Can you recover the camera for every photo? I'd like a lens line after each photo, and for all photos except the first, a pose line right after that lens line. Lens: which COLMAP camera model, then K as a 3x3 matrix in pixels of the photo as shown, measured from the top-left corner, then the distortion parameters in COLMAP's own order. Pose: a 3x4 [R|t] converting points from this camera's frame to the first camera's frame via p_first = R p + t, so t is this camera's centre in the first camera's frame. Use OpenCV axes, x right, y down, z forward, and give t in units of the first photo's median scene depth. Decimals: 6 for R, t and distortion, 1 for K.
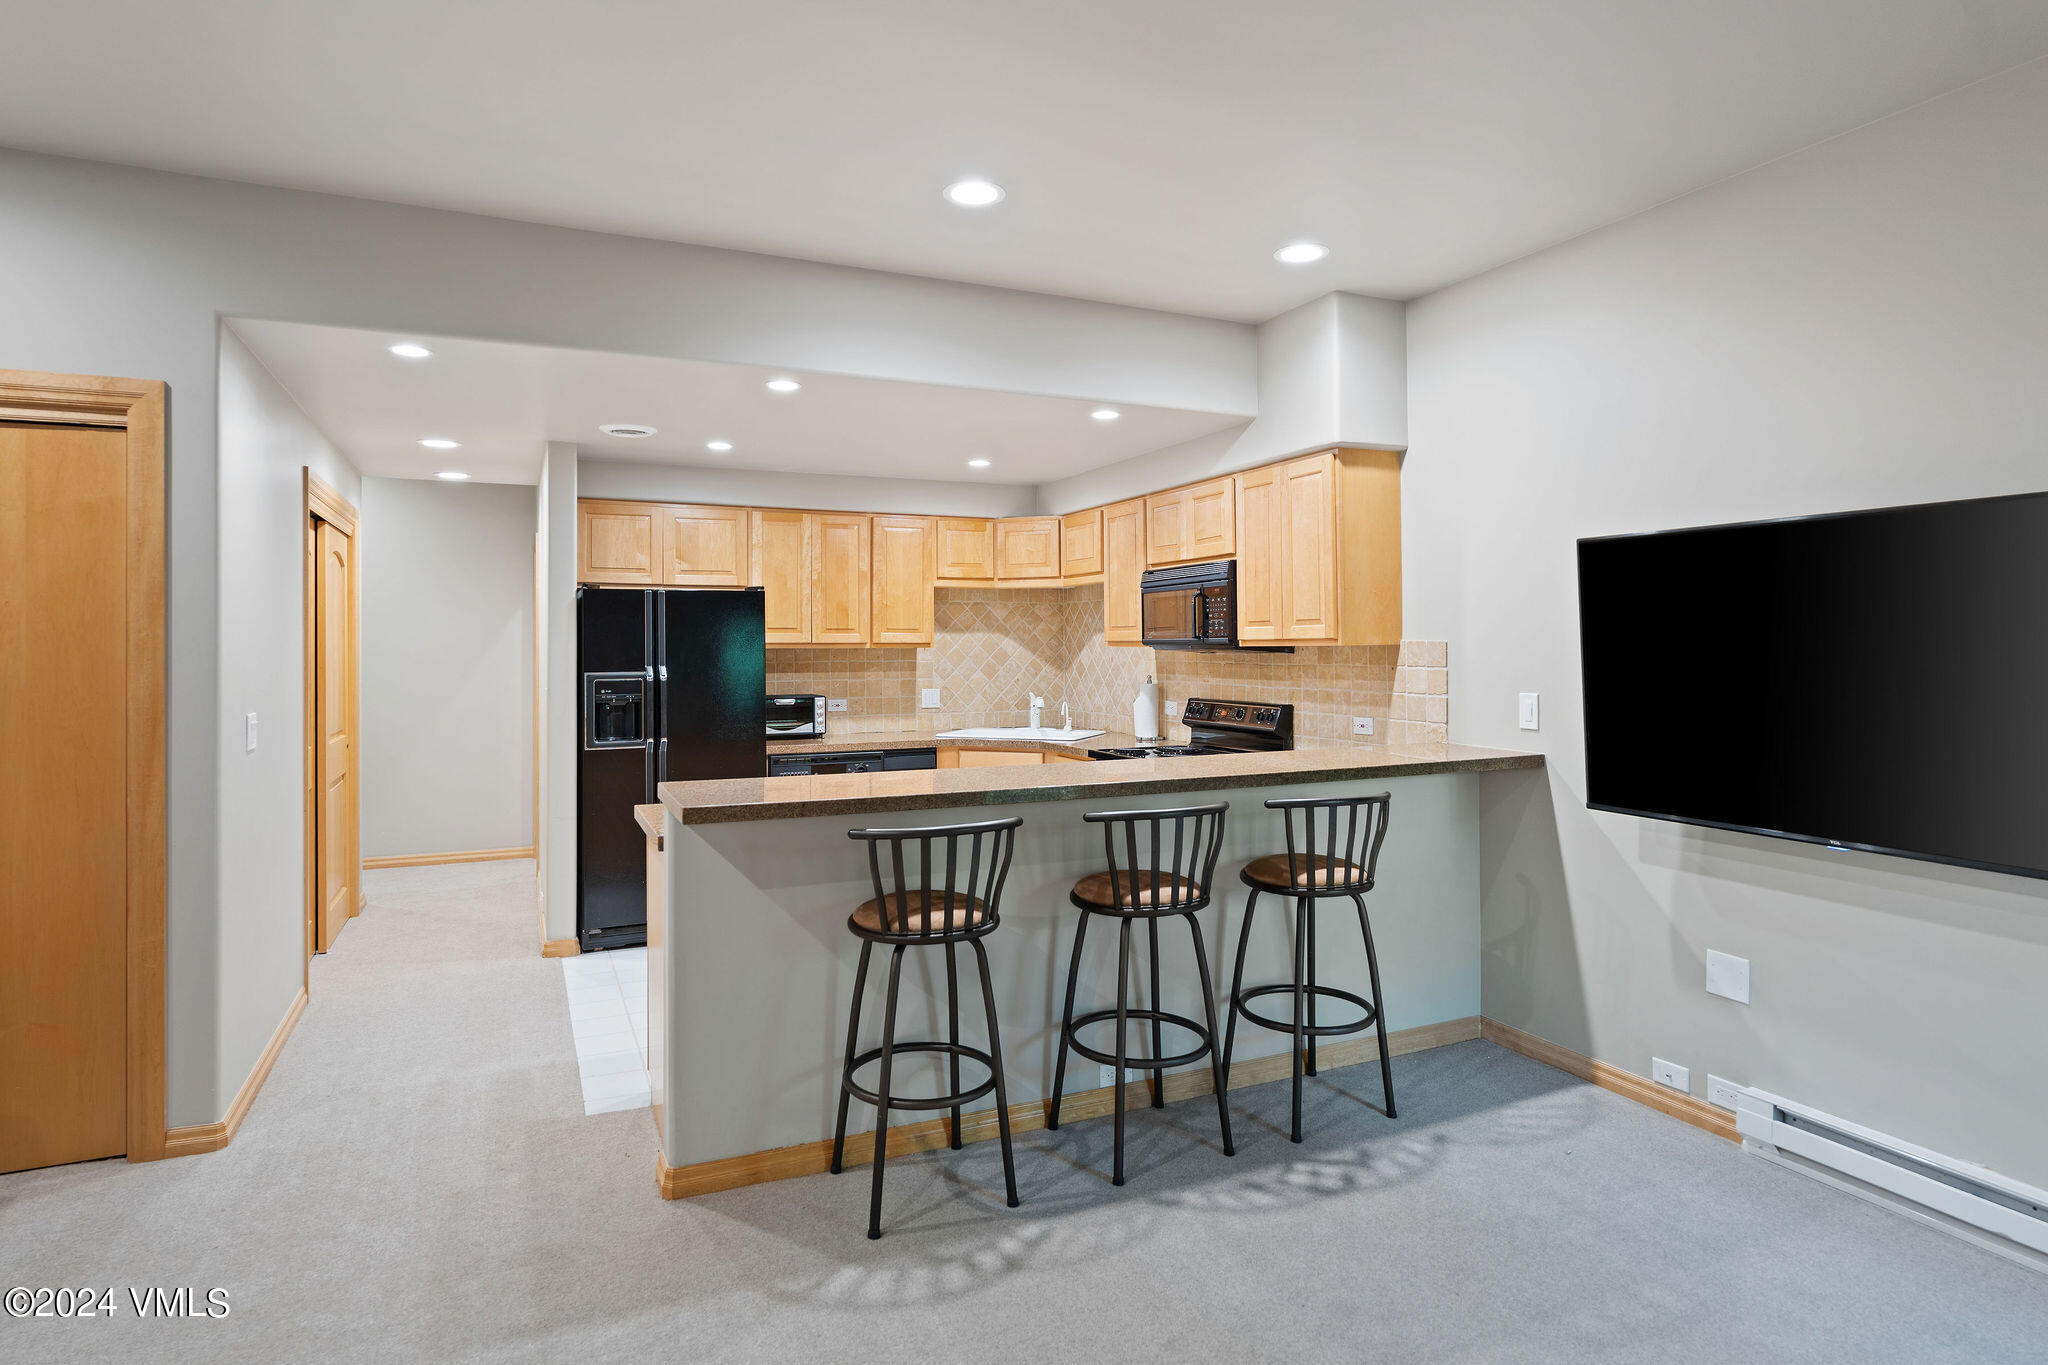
lens RADIAL K [[1128.4, 0, 1028.6], [0, 1128.4, 643.2], [0, 0, 1]] dist [-0.000148, 0.000852]
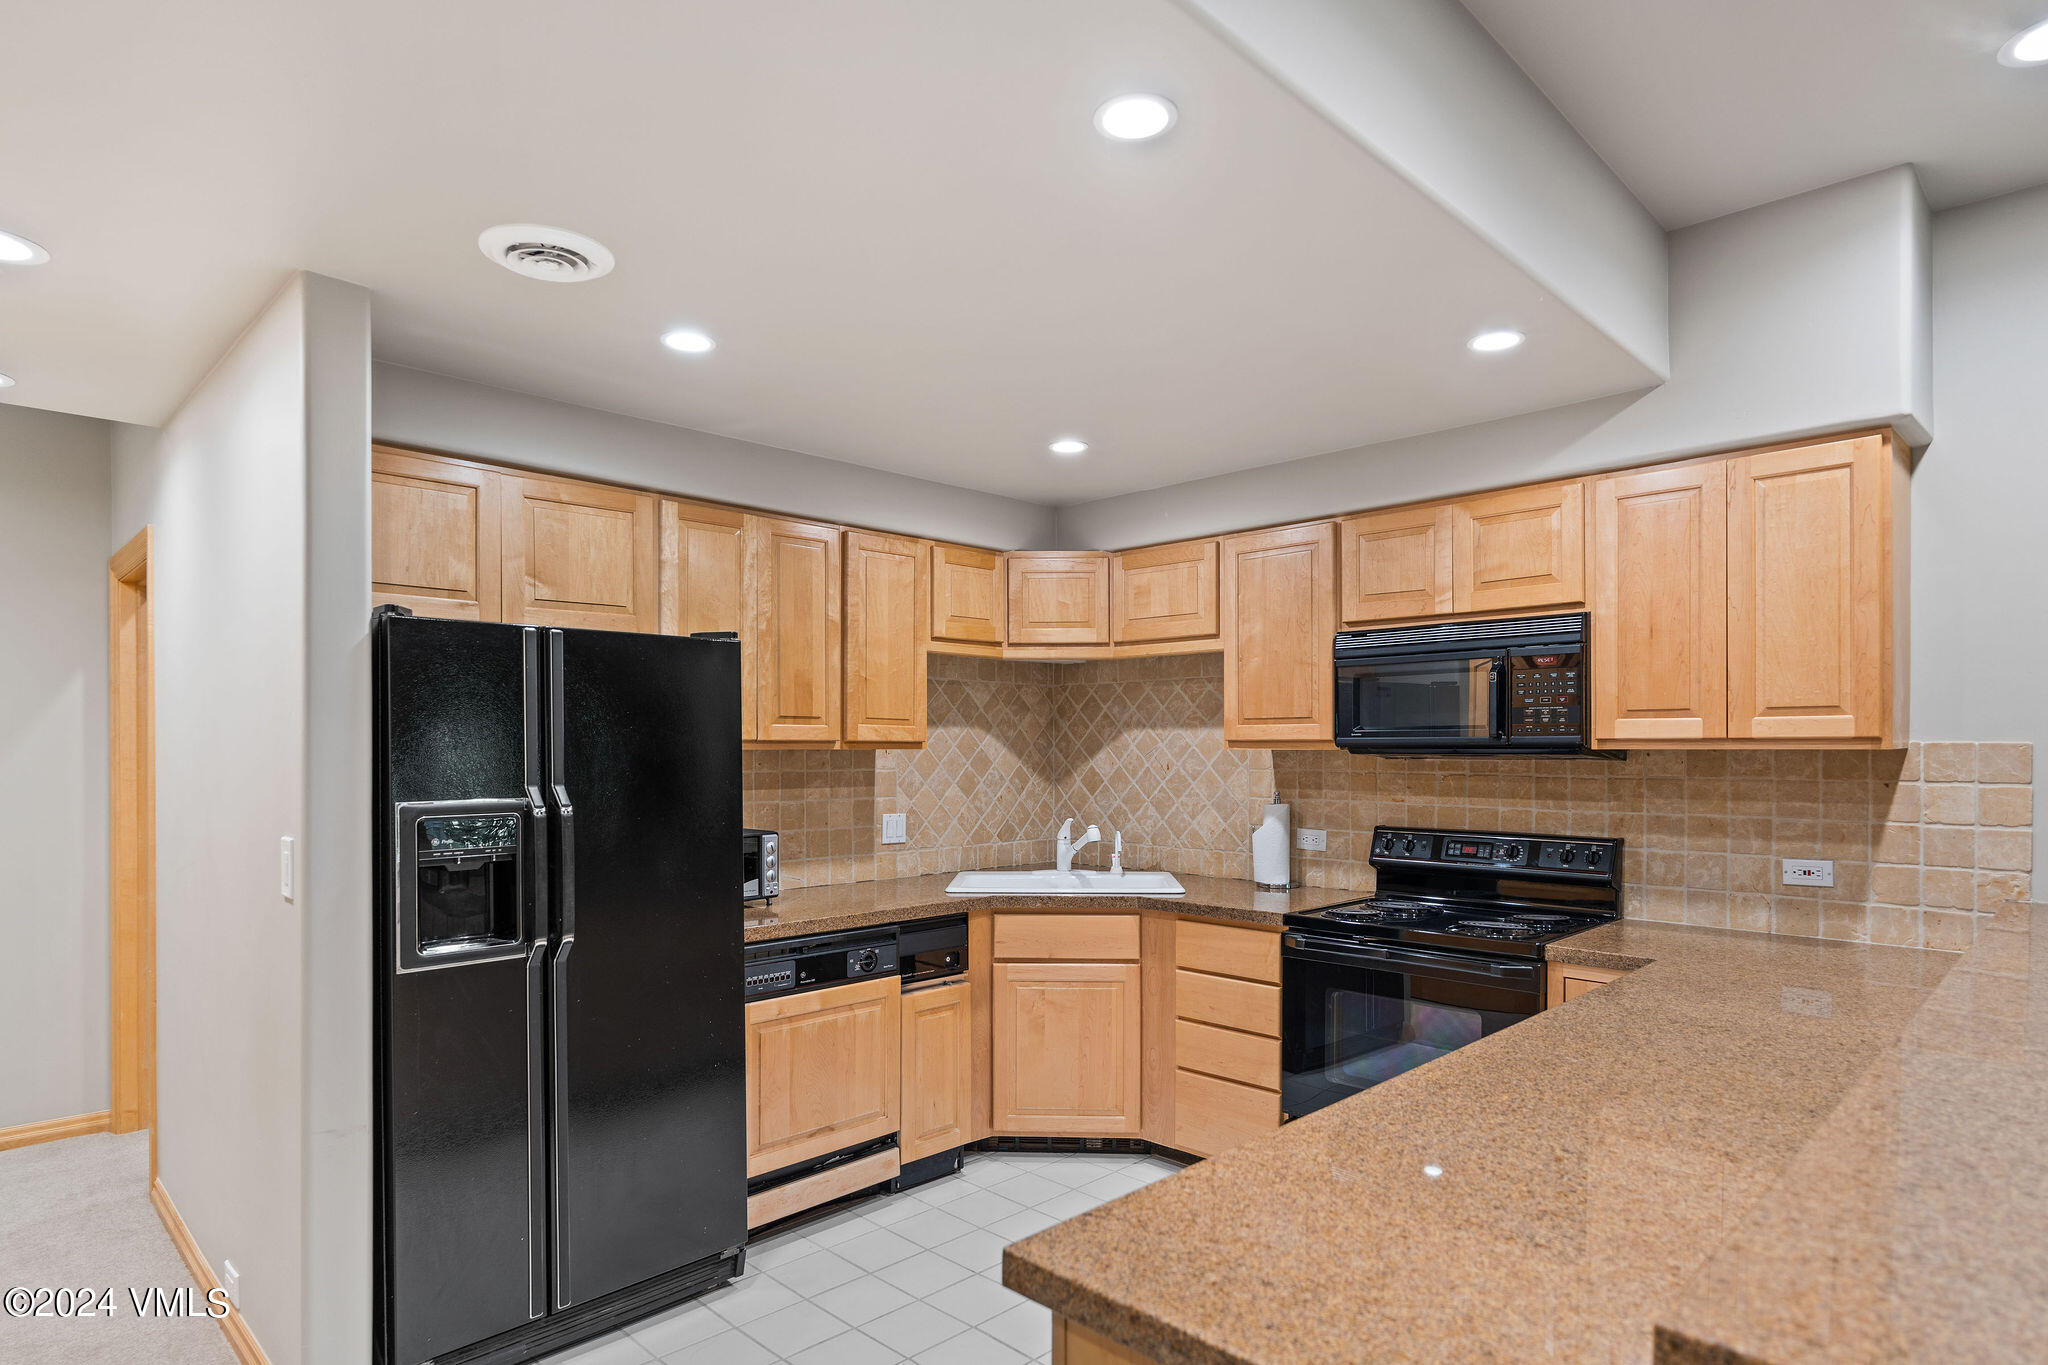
lens RADIAL K [[1128.1, 0, 1021.3], [0, 1128.1, 753.1], [0, 0, 1]] dist [-0.002266, 0.000052]
pose [[0.937136, 0.002499, 0.348954, -0.294434], [-0.005095, 0.999966, 0.006523, 0.002134], [-0.348926, -0.007891, 0.937117, 0.458192]]
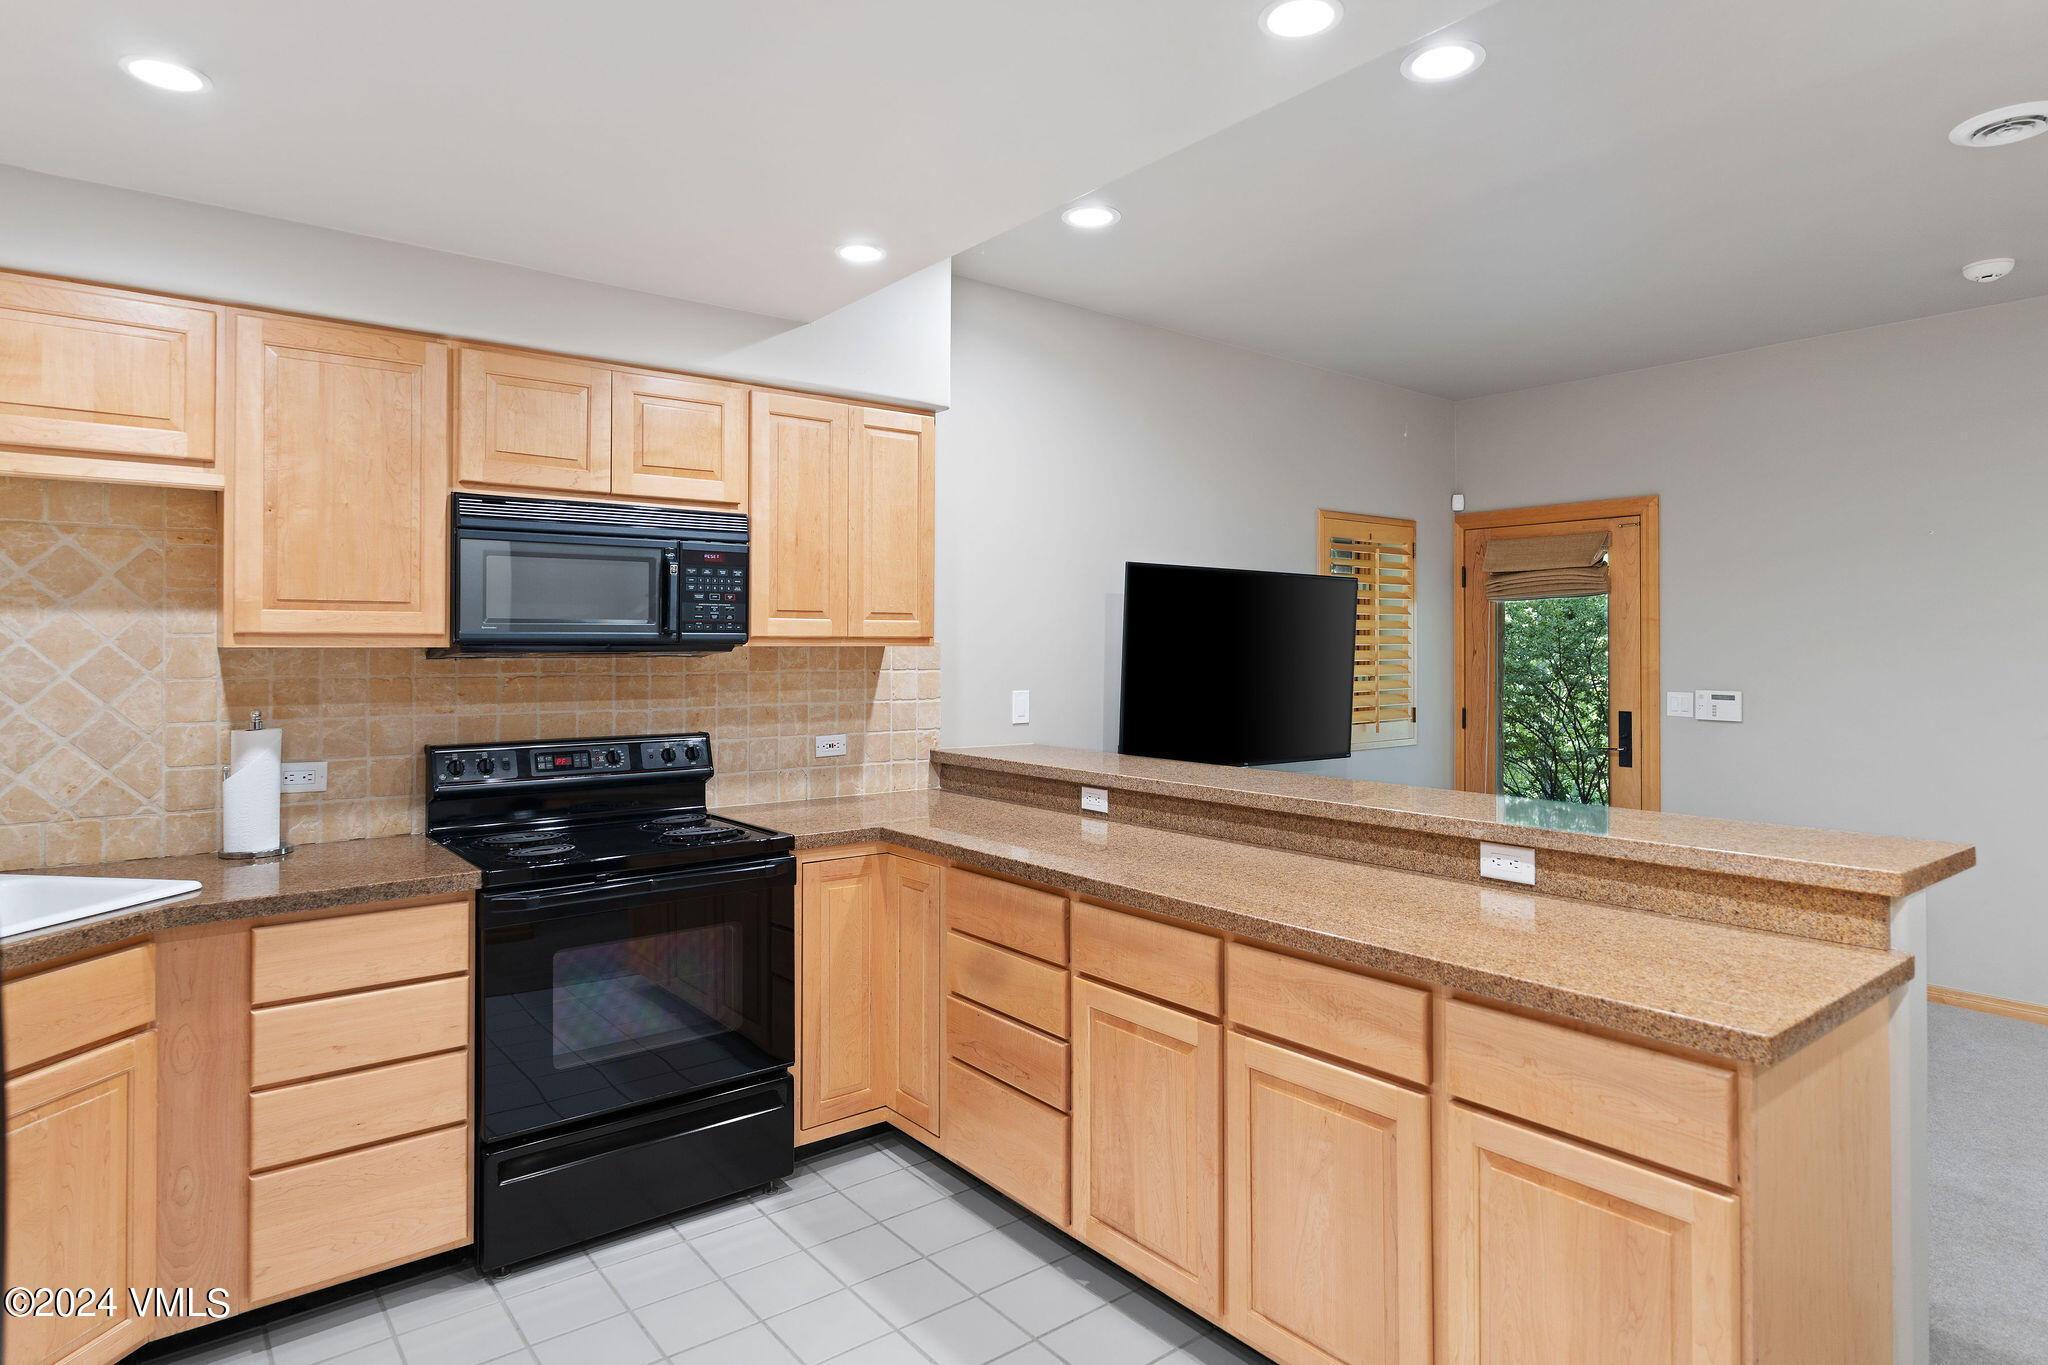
lens RADIAL K [[1128.4, 0, 1028.6], [0, 1128.4, 643.2], [0, 0, 1]] dist [-0.000148, 0.000852]
pose [[-0.242098, 0.008086, 0.970218, -0.435027], [-0.001480, 0.999961, -0.008703, 0.005659], [-0.970251, -0.003542, -0.242077, 0.880741]]
